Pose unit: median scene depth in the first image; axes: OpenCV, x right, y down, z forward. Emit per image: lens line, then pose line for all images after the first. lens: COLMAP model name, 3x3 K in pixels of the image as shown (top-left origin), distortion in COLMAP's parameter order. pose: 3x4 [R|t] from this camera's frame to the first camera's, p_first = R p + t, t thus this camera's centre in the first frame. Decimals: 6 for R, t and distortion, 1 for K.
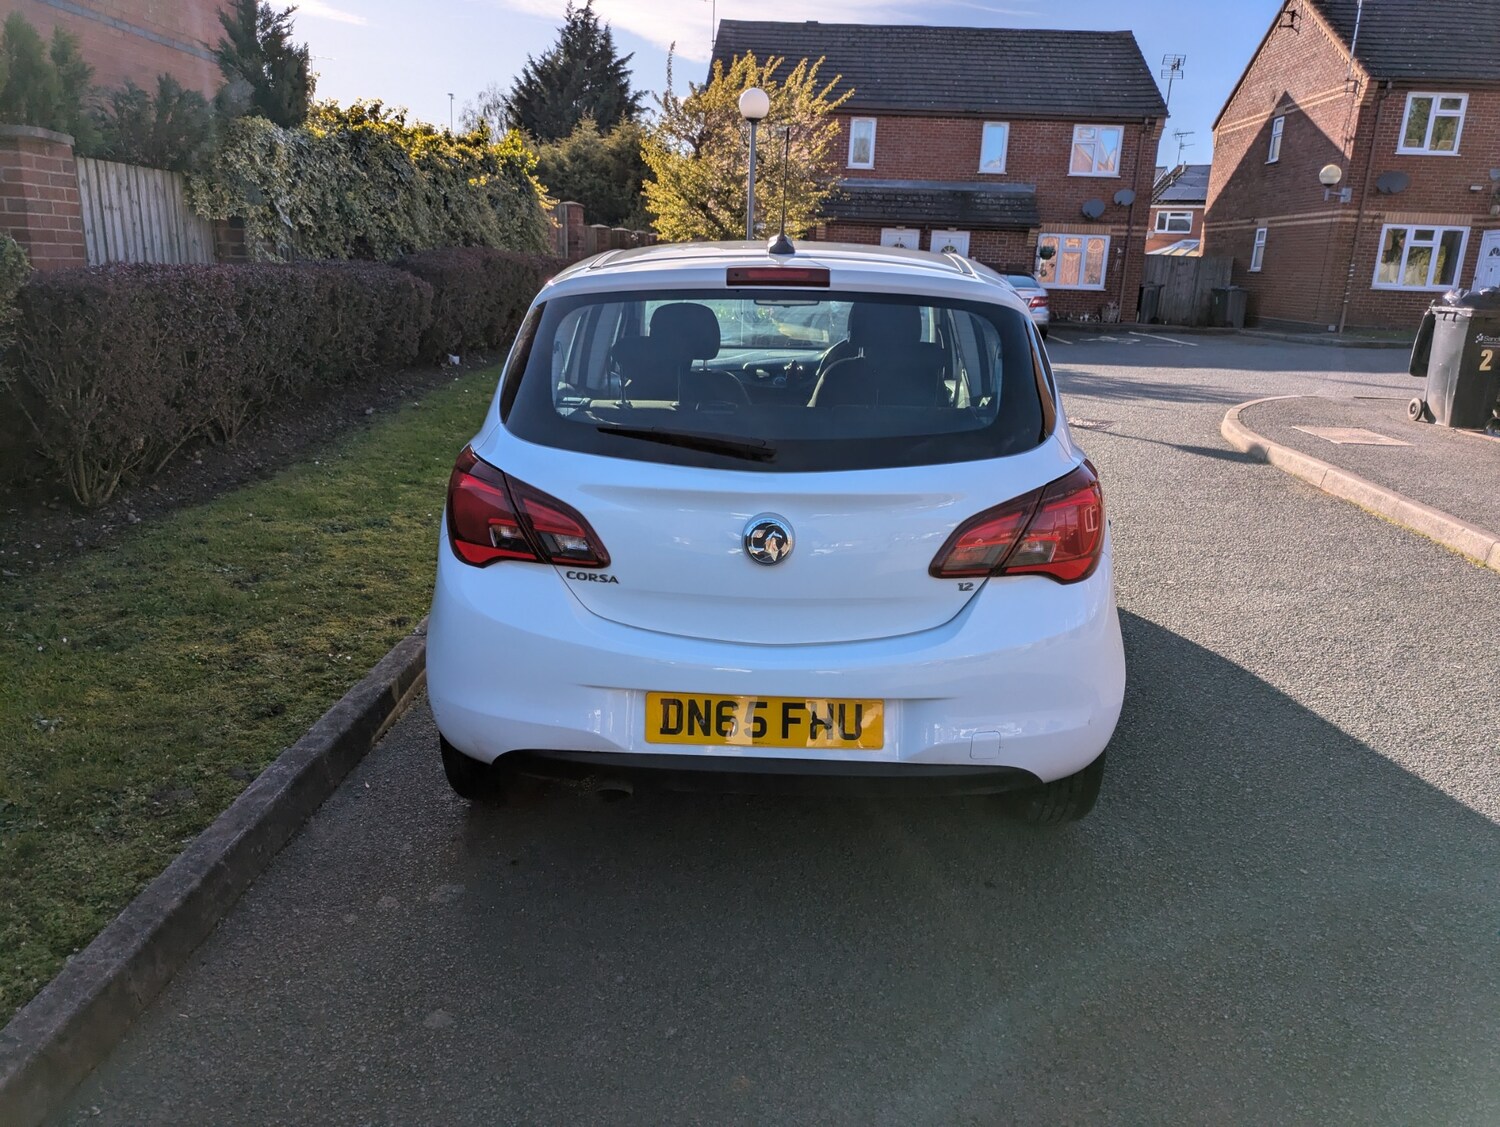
lens RADIAL K [[1113.4, 0, 749.5], [0, 1113.4, 572.1], [0, 0, 1]] dist [0.046176, -0.035833]
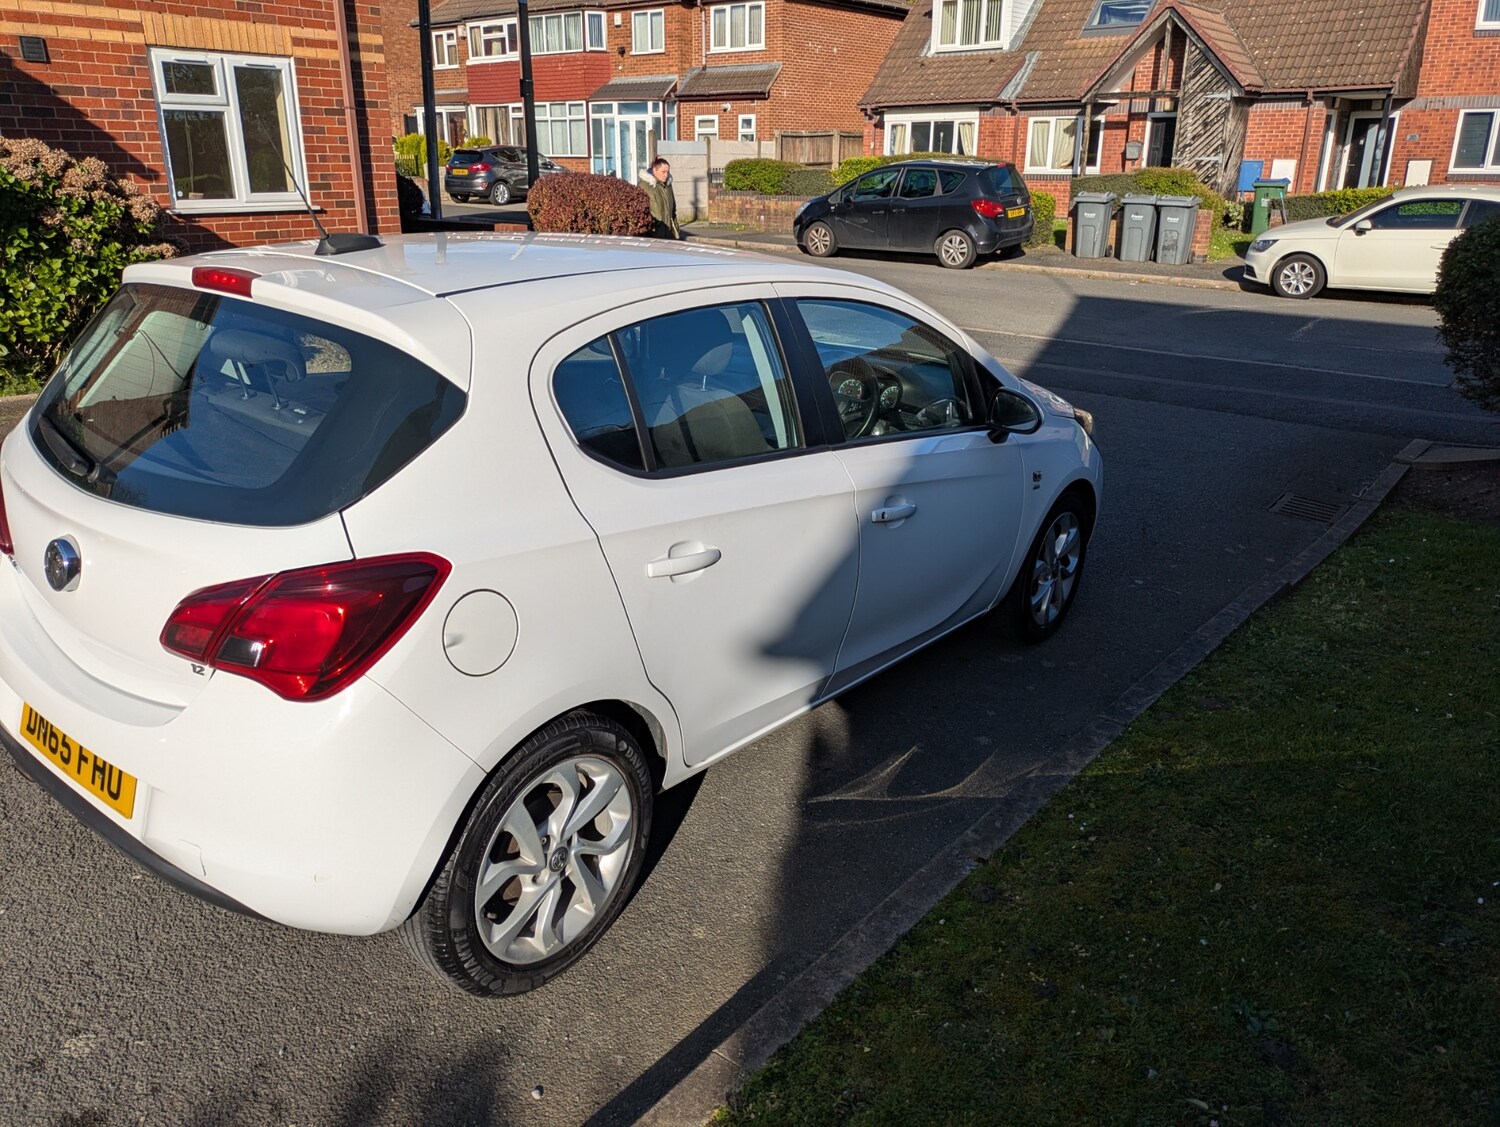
lens RADIAL K [[1113.4, 0, 719.4], [0, 1113.4, 543.6], [0, 0, 1]] dist [0.046176, -0.035833]
pose [[0.805878, 0.208158, -0.554284, 0.266562], [-0.194385, 0.977288, 0.084396, -0.063002], [0.559263, 0.039731, 0.828038, 0.143884]]
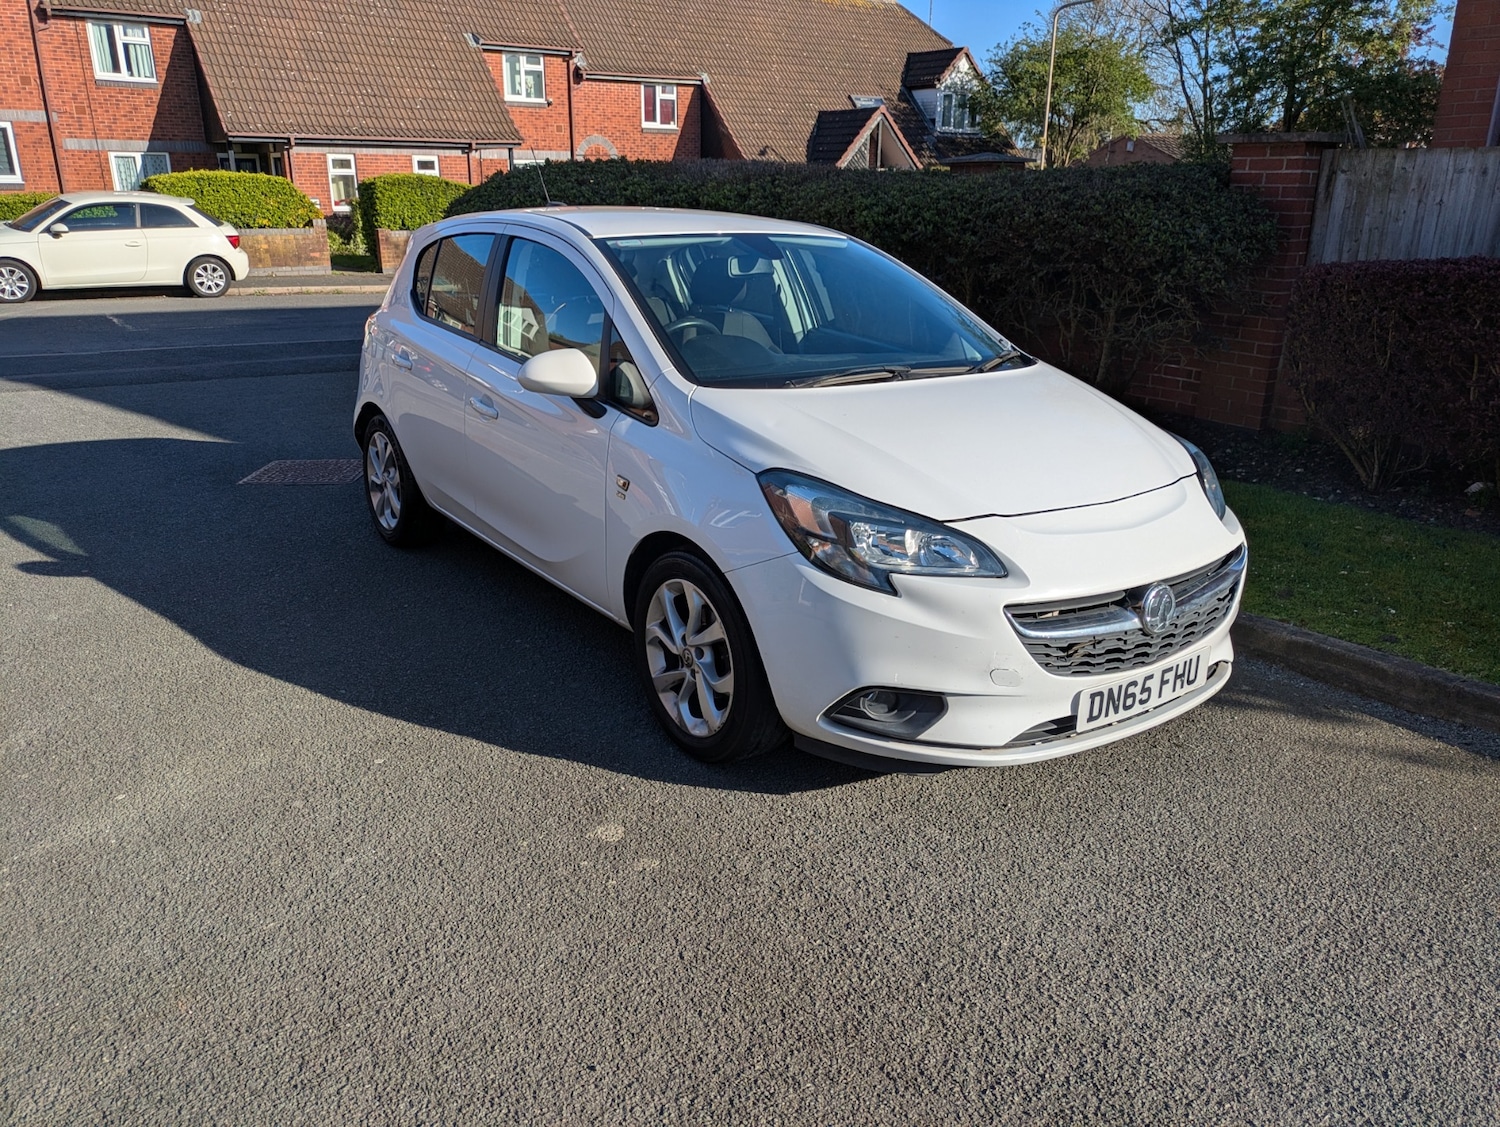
lens RADIAL K [[1114.3, 0, 740.1], [0, 1114.3, 560.7], [0, 0, 1]] dist [0.045736, -0.031376]
pose [[0.788857, -0.180741, 0.587398, -0.277072], [0.172537, 0.982470, 0.070593, 0.012270], [-0.589860, 0.045660, 0.806213, -0.027740]]
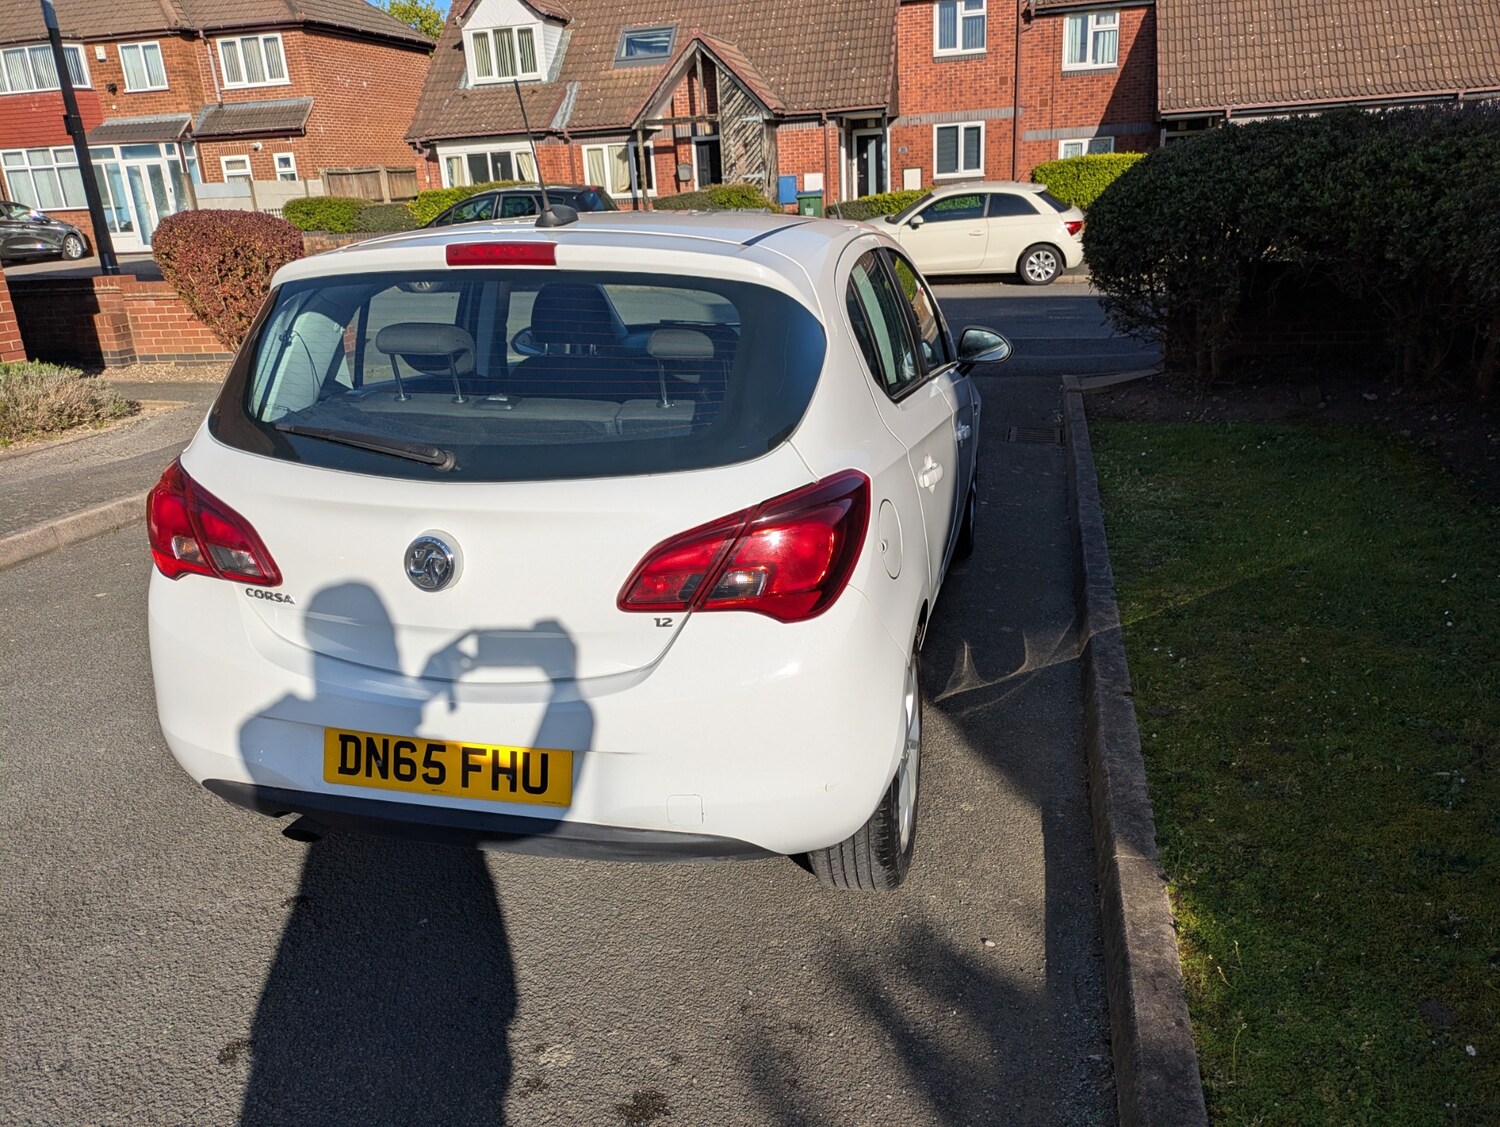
lens RADIAL K [[1113.4, 0, 745.7], [0, 1113.4, 565.7], [0, 0, 1]] dist [0.046176, -0.035833]
pose [[0.980729, 0.026726, -0.193535, 0.115681], [-0.021629, 0.999363, 0.028402, -0.015120], [0.194171, -0.023669, 0.980682, 0.053540]]
